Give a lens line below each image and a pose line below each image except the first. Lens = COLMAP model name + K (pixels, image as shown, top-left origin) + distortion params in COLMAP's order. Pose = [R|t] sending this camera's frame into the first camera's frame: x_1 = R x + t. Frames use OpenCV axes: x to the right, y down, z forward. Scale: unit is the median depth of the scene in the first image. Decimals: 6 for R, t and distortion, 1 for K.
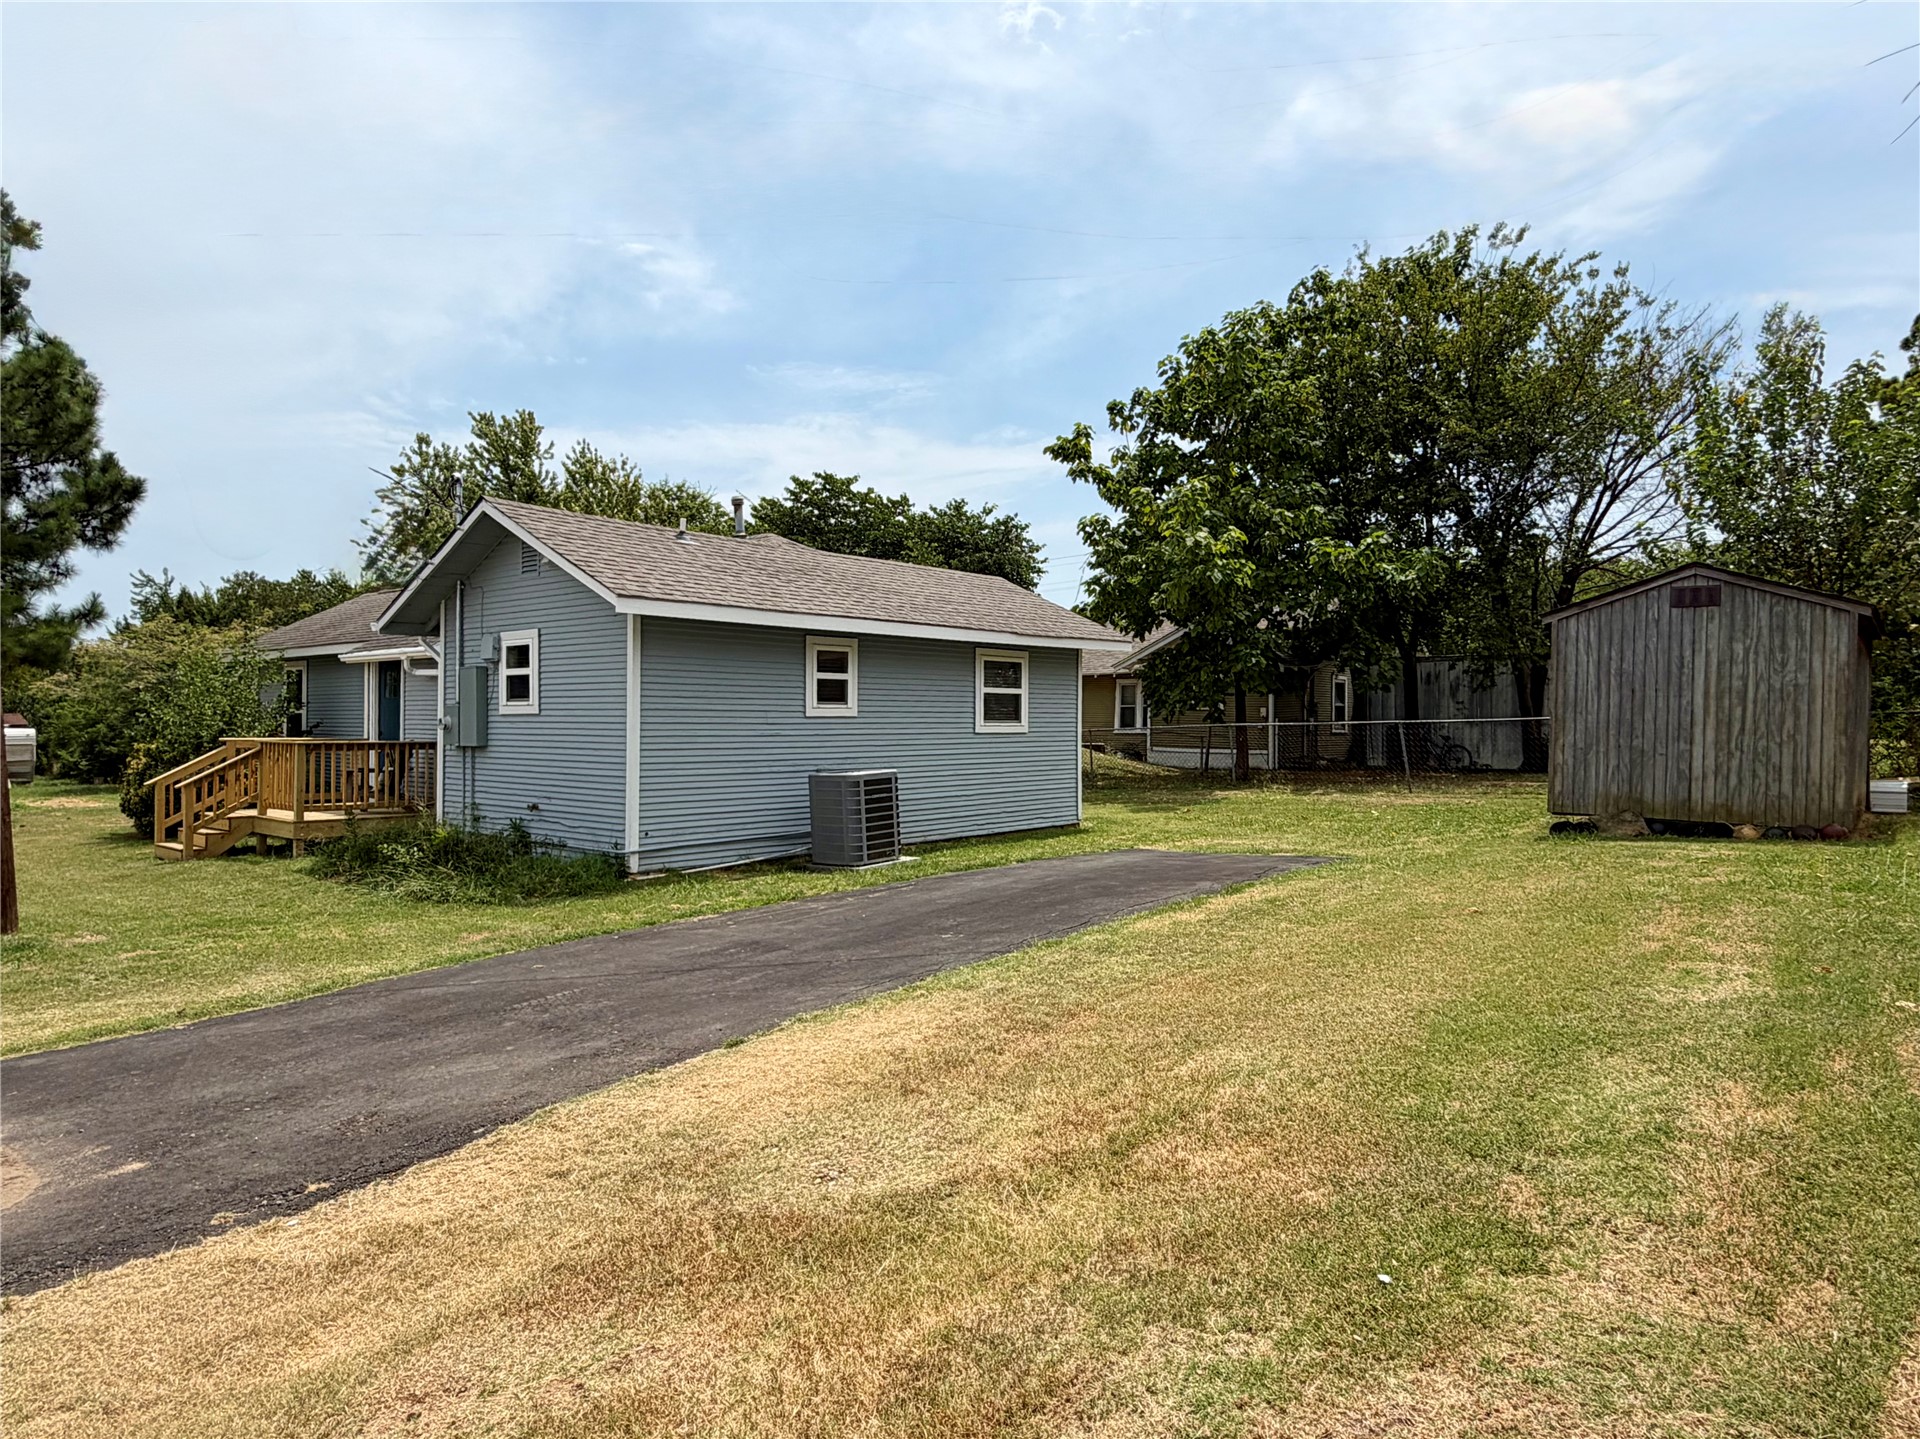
lens RADIAL K [[1188.8, 0, 955.6], [0, 1188.8, 726.6], [0, 0, 1]] dist [-0.001960, -0.000741]
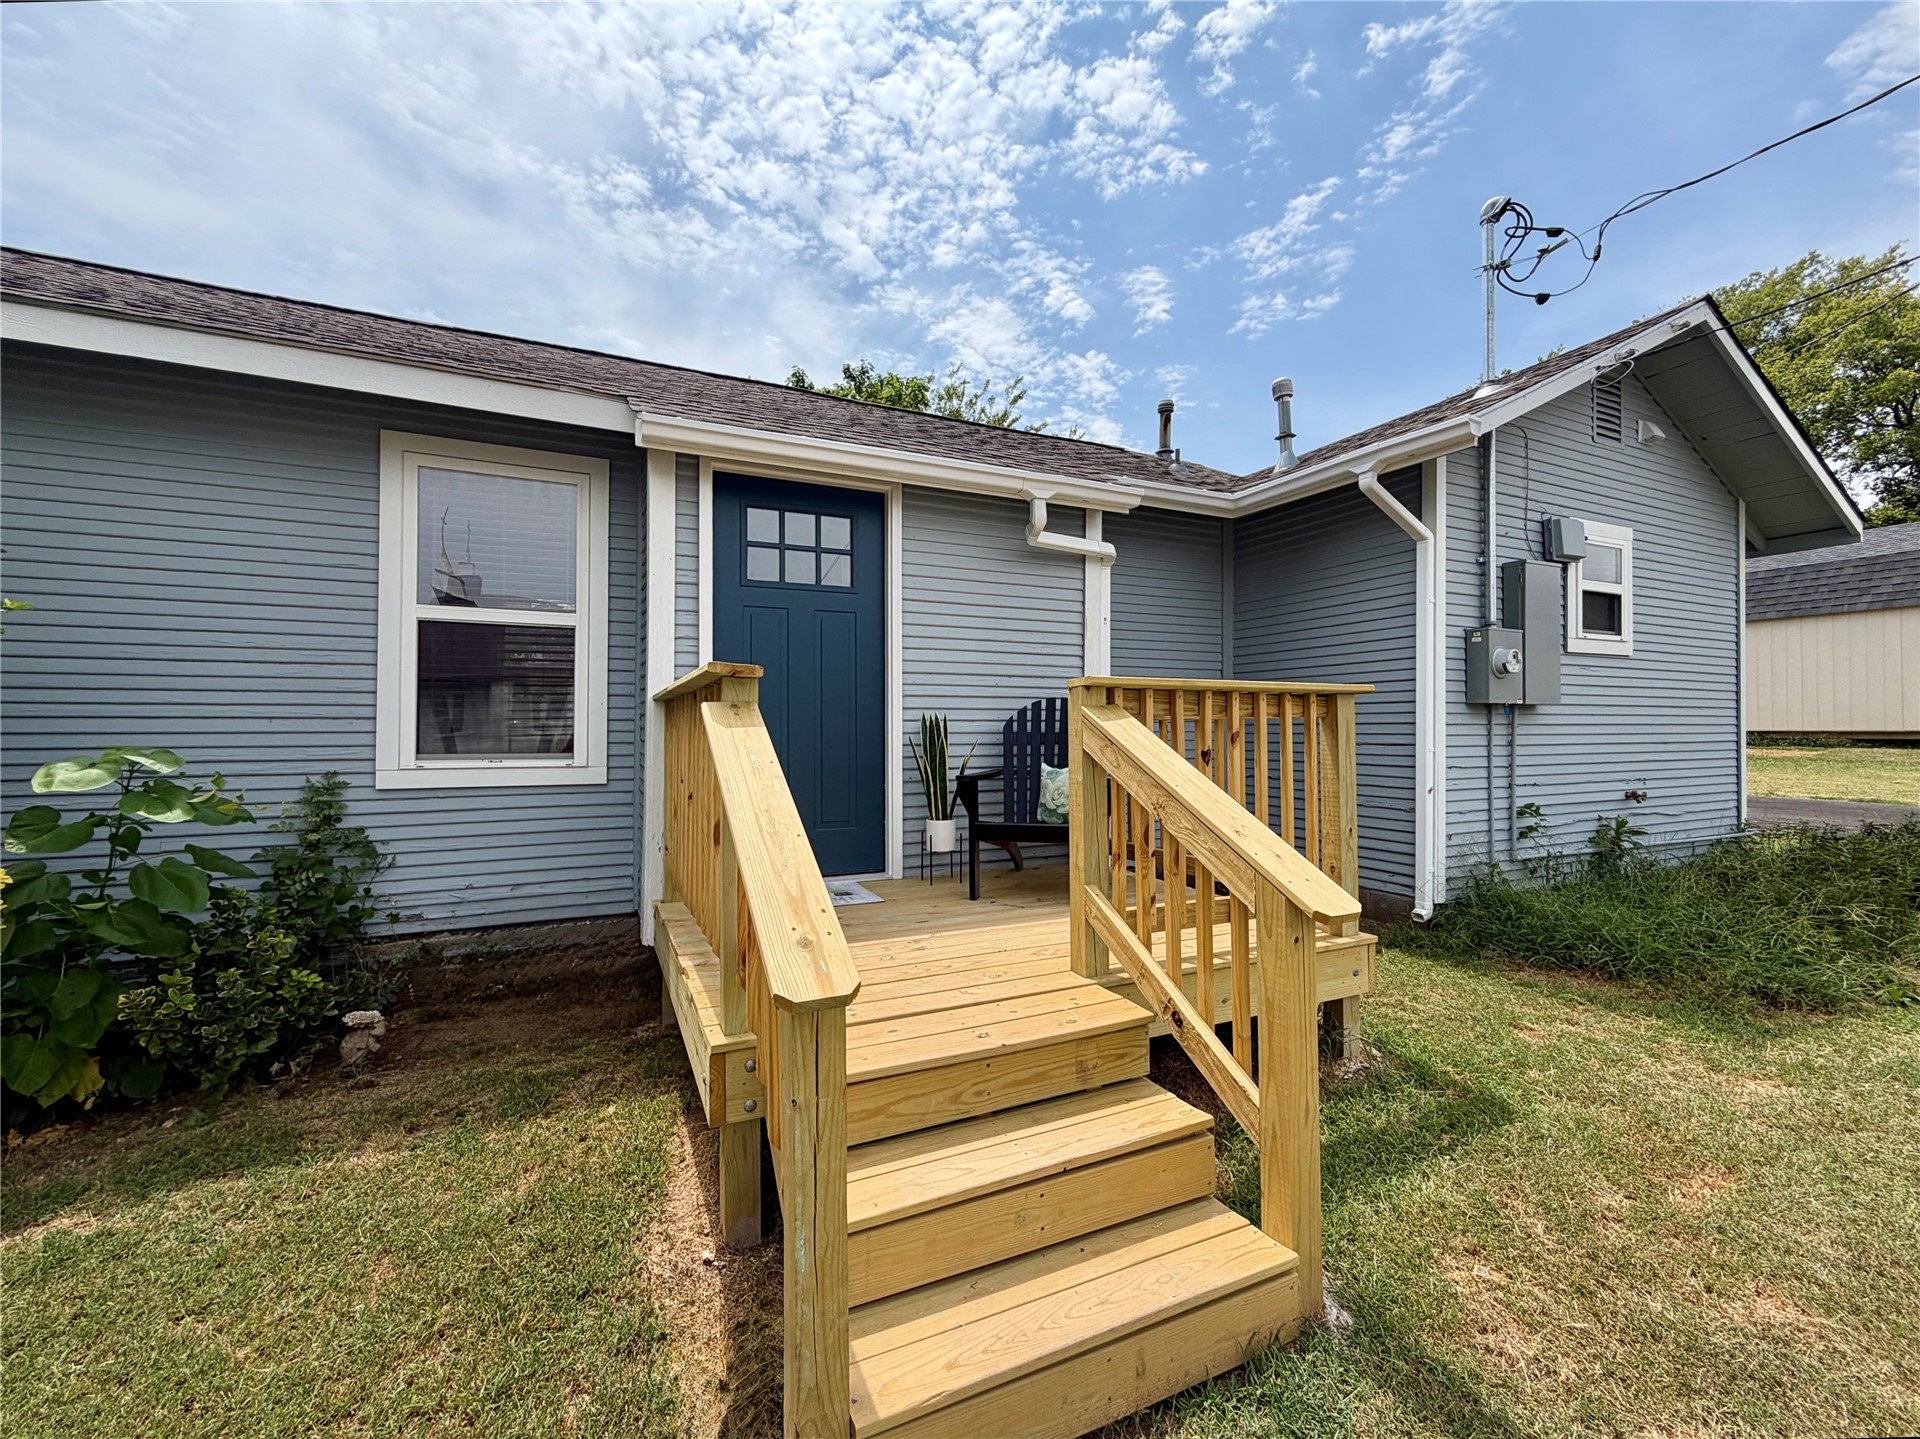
lens RADIAL K [[787.1, 0, 960.0], [0, 787.1, 719.5], [0, 0, 1]] dist [0.001415, 0.000108]
pose [[0.413173, 0.004005, 0.910644, -0.789844], [0.006223, 0.999955, -0.007221, 0.022469], [-0.910631, 0.008650, 0.413130, 1.005392]]
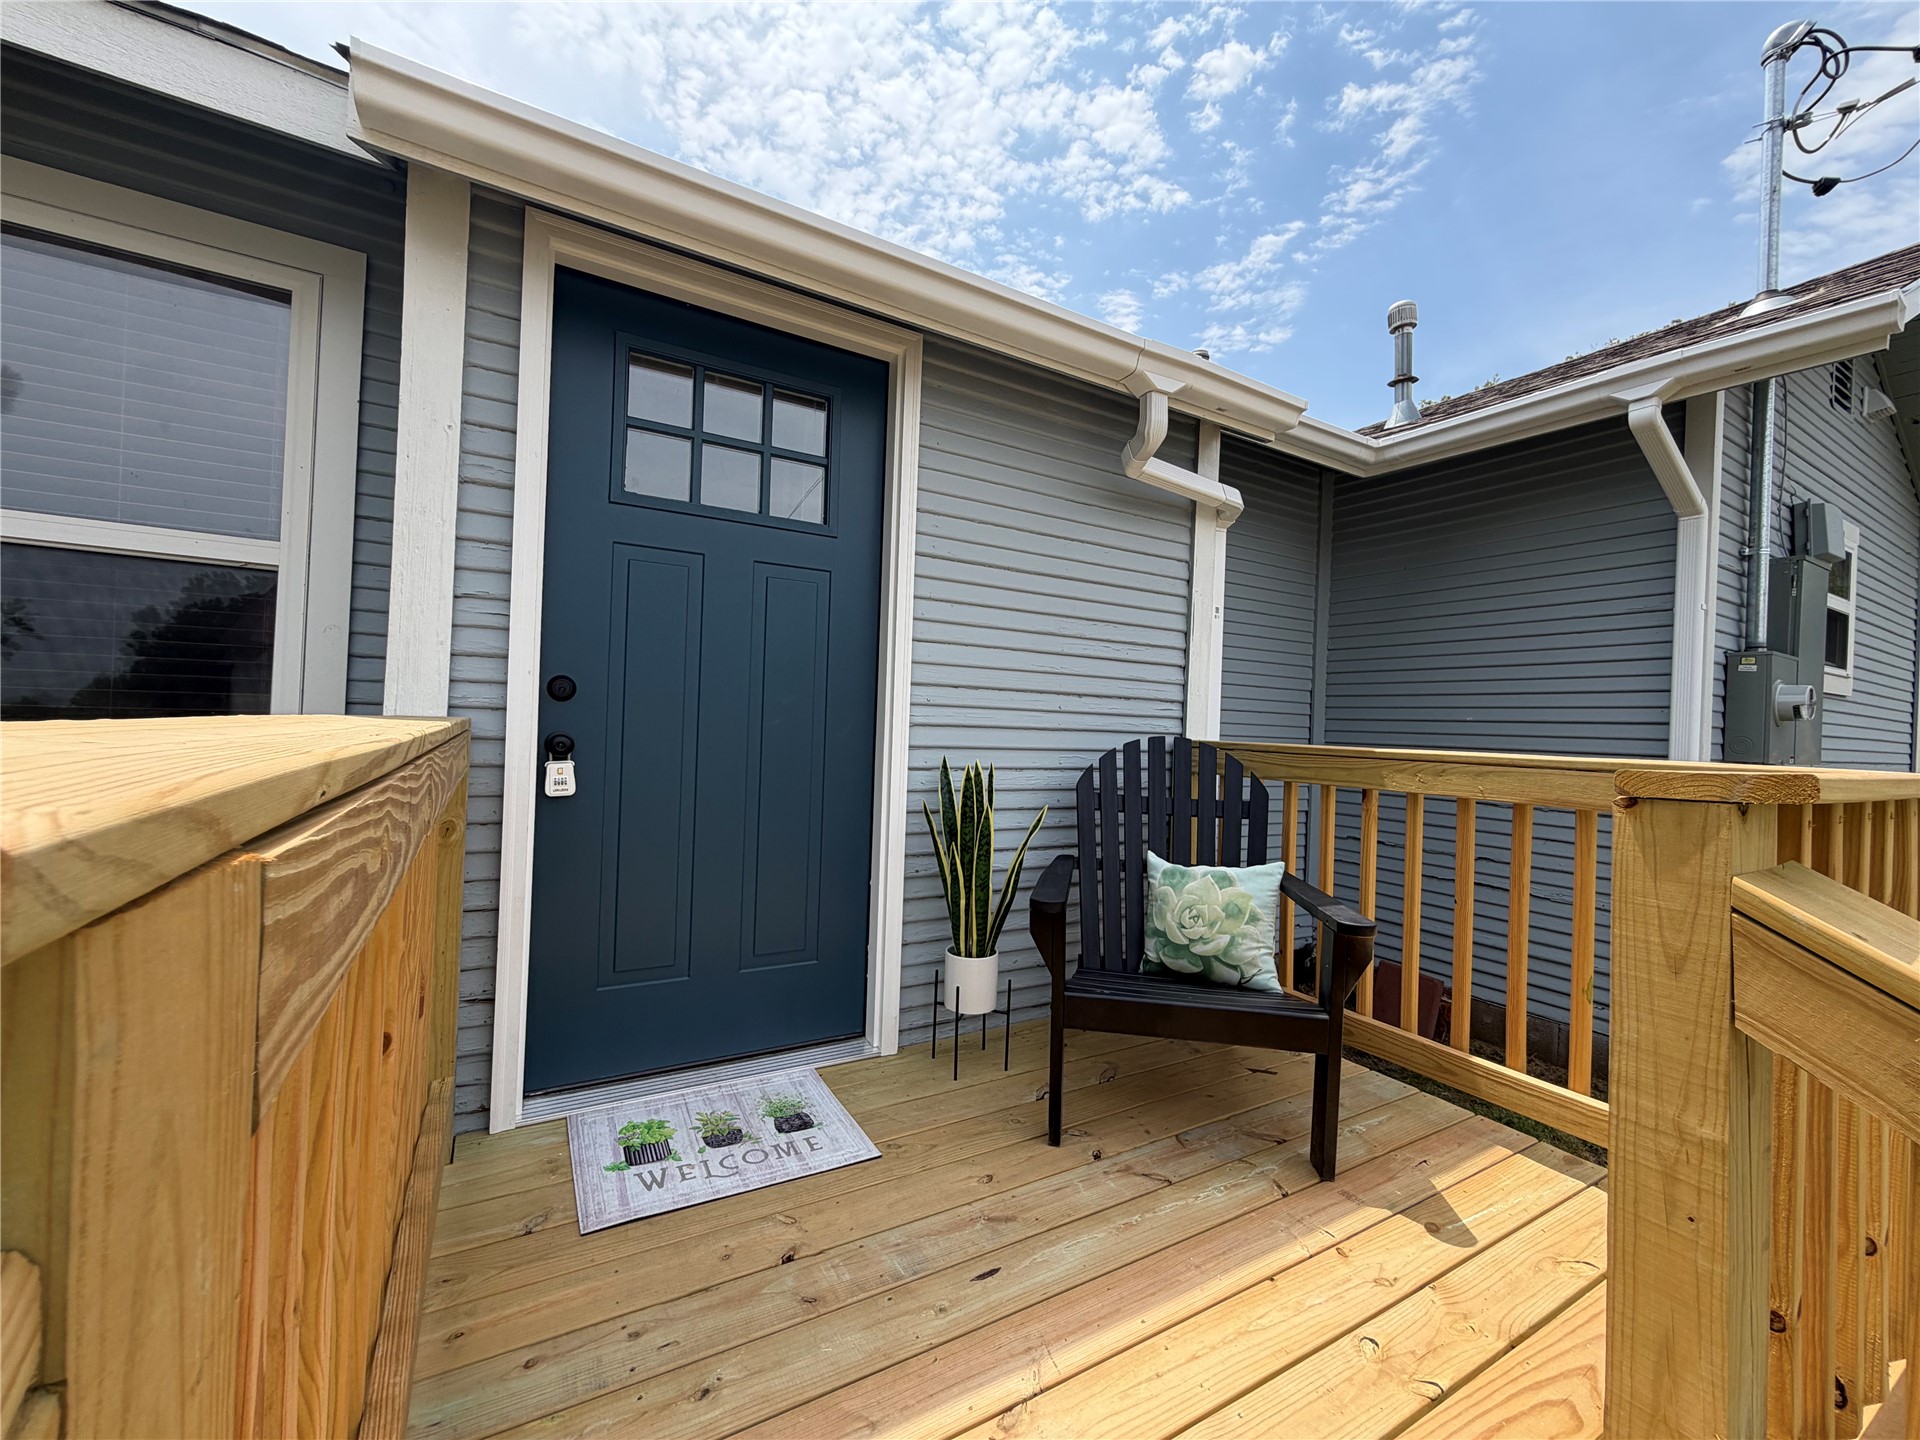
lens RADIAL K [[787.1, 0, 960.0], [0, 787.1, 720.0], [0, 0, 1]] dist [0.001415, 0.000108]
pose [[0.323343, 0.016513, 0.946138, -0.683779], [-0.031693, 0.999476, -0.006612, 0.011138], [-0.945751, -0.027847, 0.323696, 1.082358]]
